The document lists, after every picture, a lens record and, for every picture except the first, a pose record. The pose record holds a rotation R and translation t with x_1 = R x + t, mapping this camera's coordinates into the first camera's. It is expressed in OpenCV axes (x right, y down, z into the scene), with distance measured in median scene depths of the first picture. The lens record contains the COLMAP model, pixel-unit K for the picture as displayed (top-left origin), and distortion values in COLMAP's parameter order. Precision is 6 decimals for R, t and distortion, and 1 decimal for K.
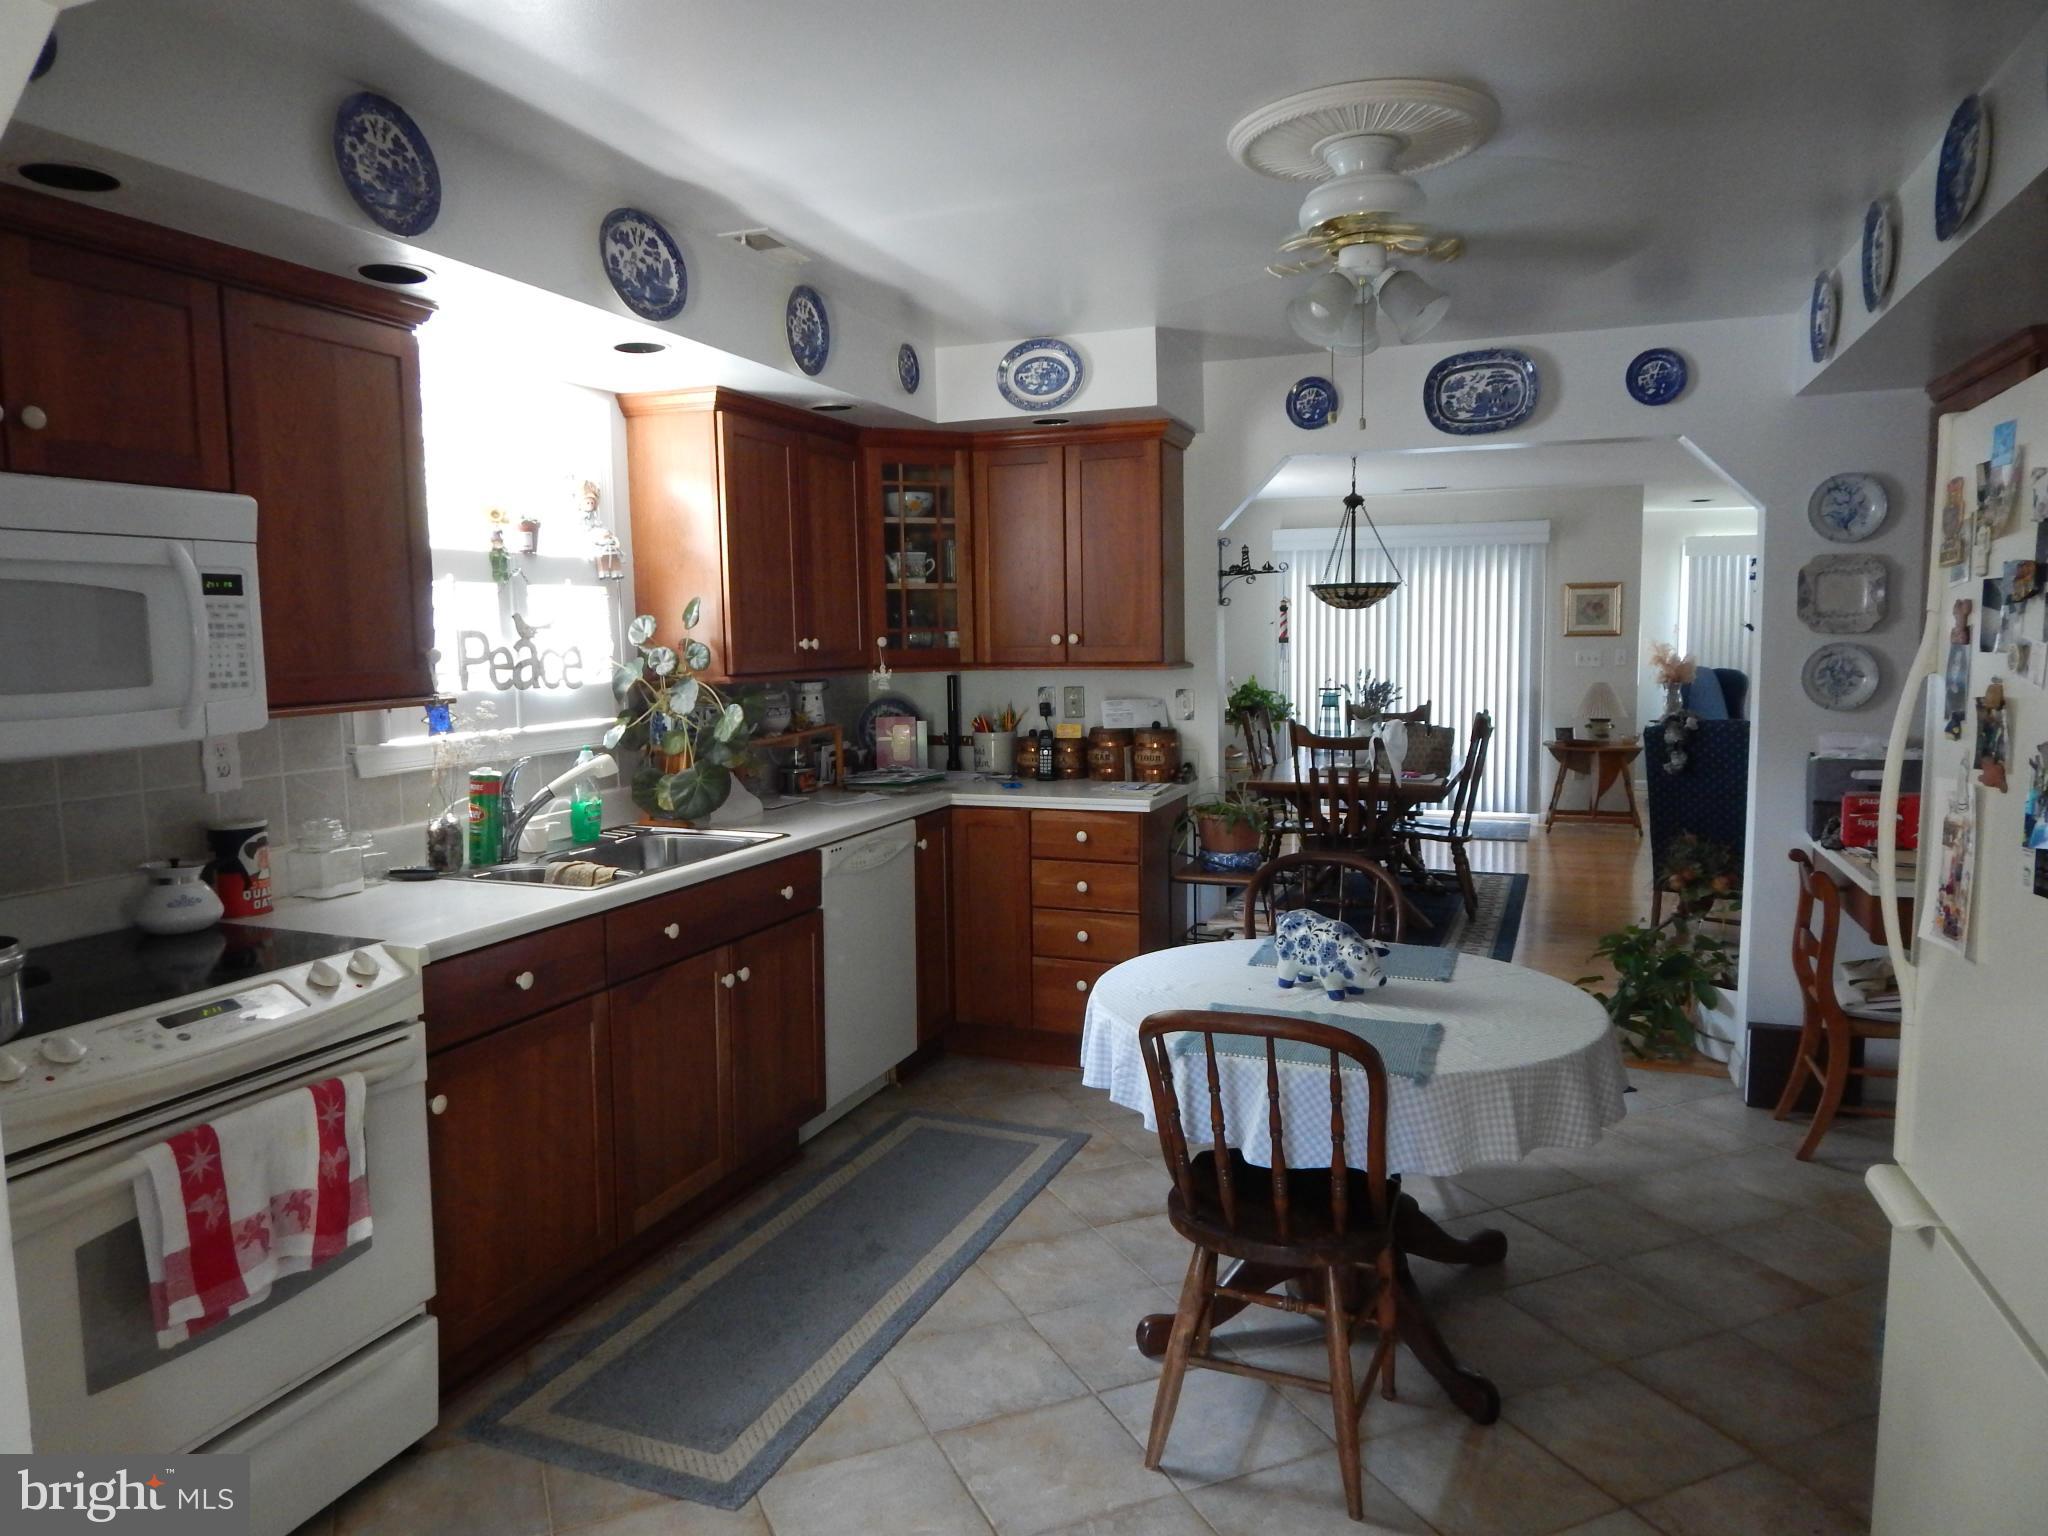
lens RADIAL K [[1328.3, 0, 1024.0], [0, 1328.3, 768.0], [0, 0, 1]] dist [-0.018244, 0.001333]
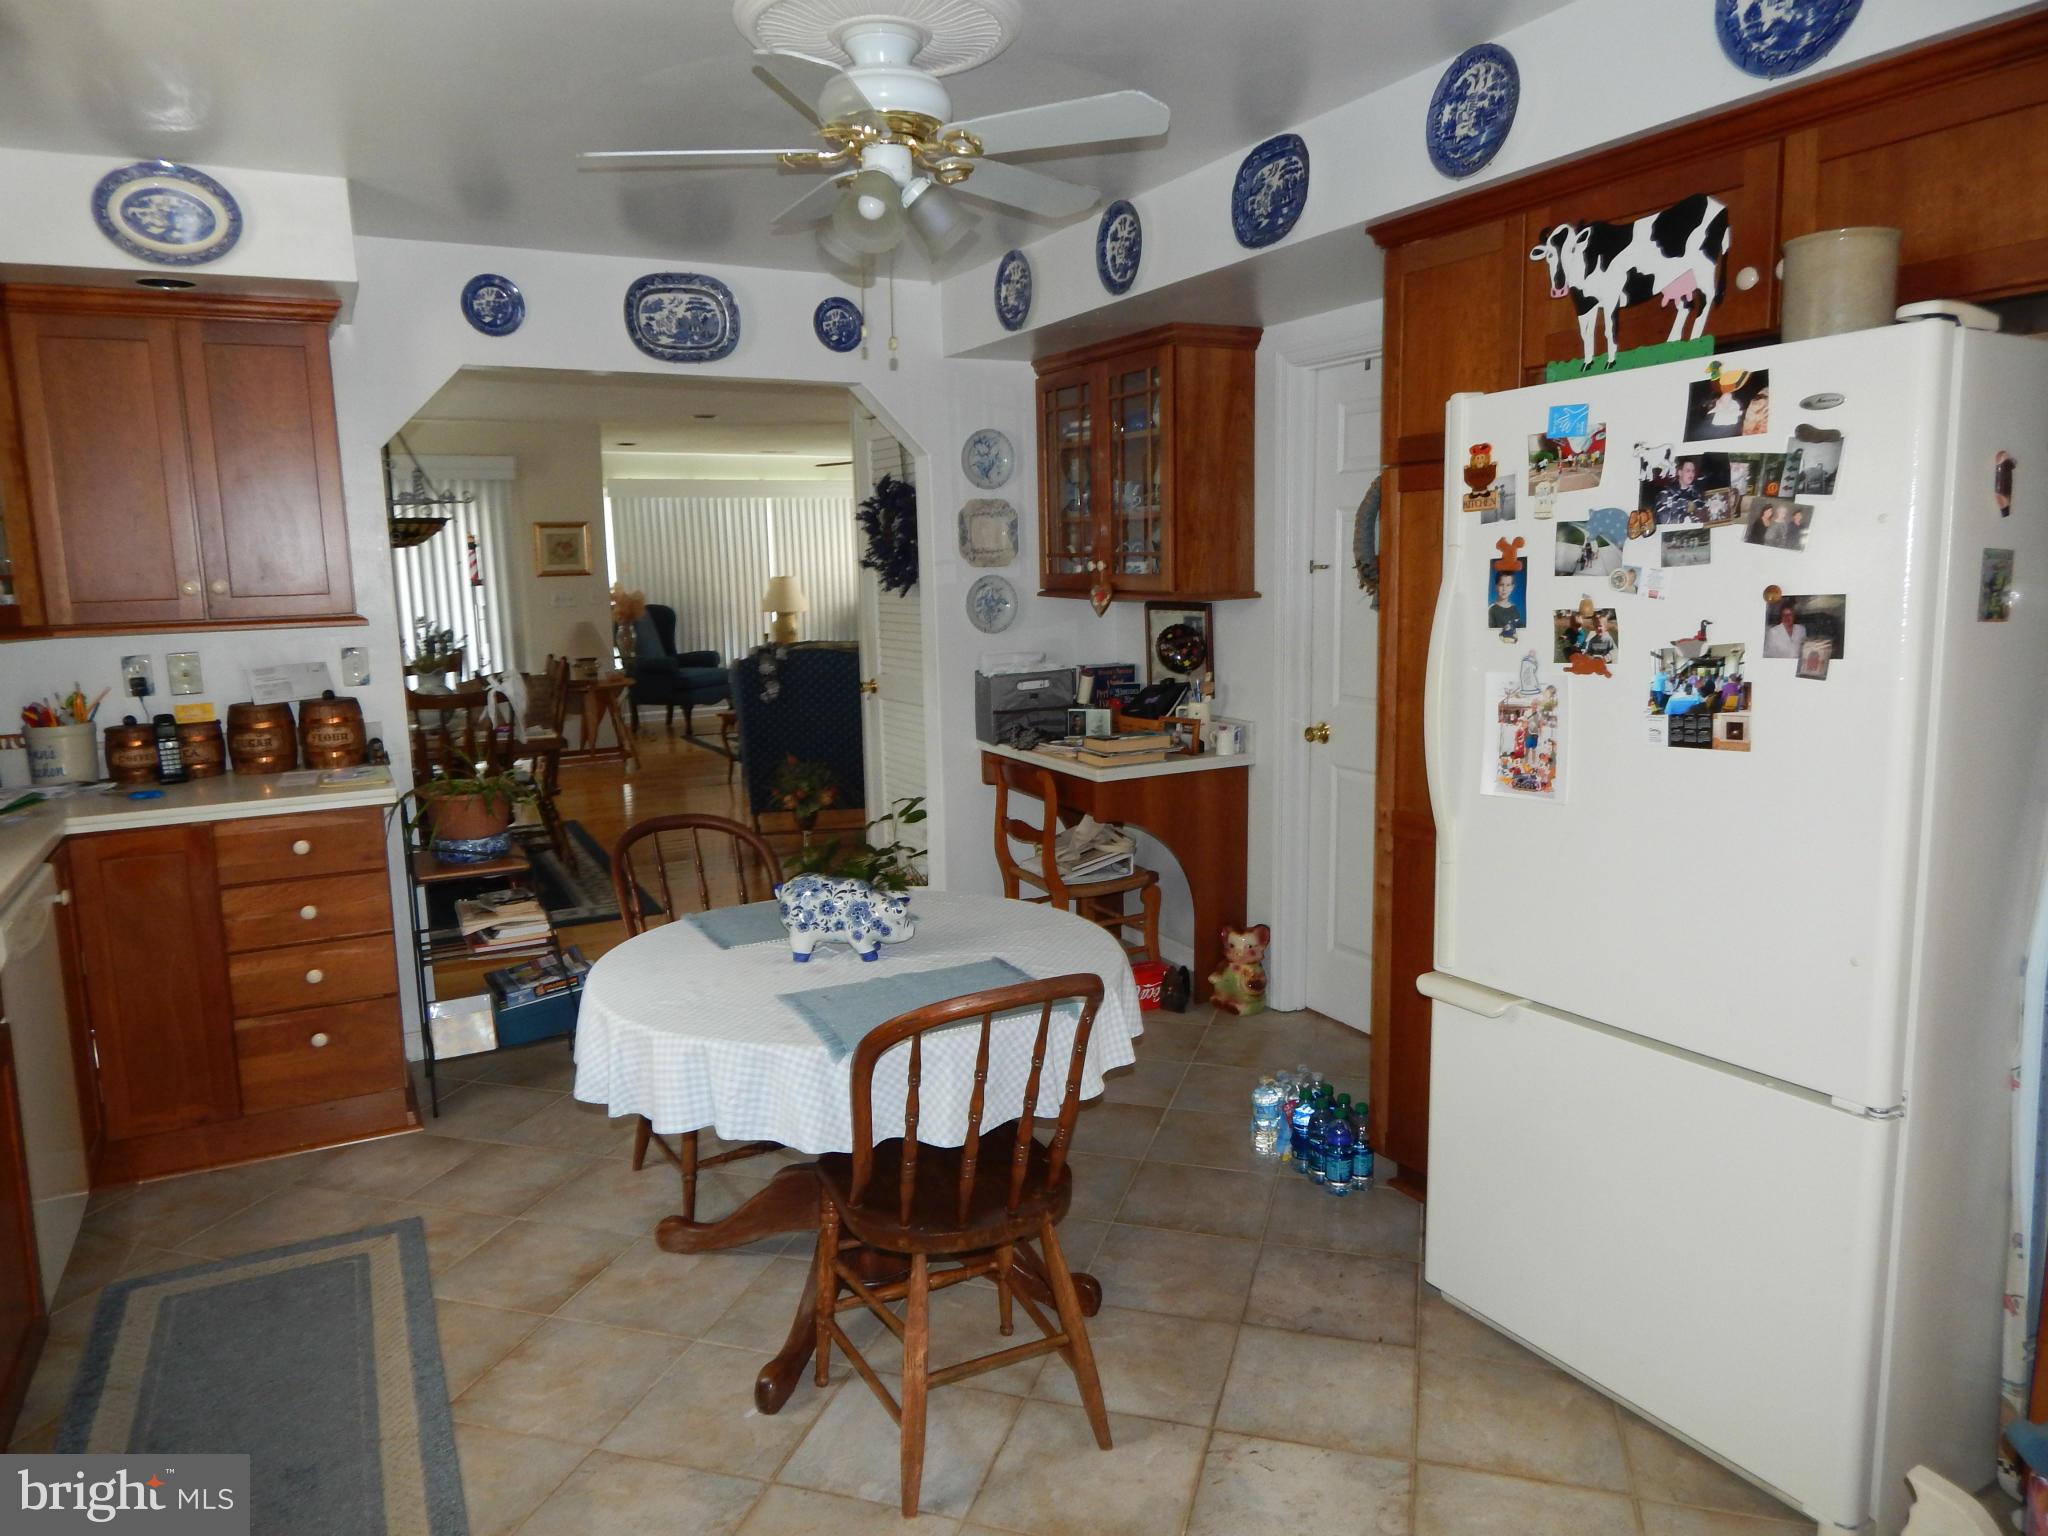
lens RADIAL K [[1328.3, 0, 1024.0], [0, 1328.3, 768.0], [0, 0, 1]] dist [-0.018244, 0.001333]
pose [[0.647128, -0.122785, 0.752429, -0.253225], [0.089957, 0.992349, 0.084569, -0.020469], [-0.757056, 0.012959, 0.653222, 0.194830]]
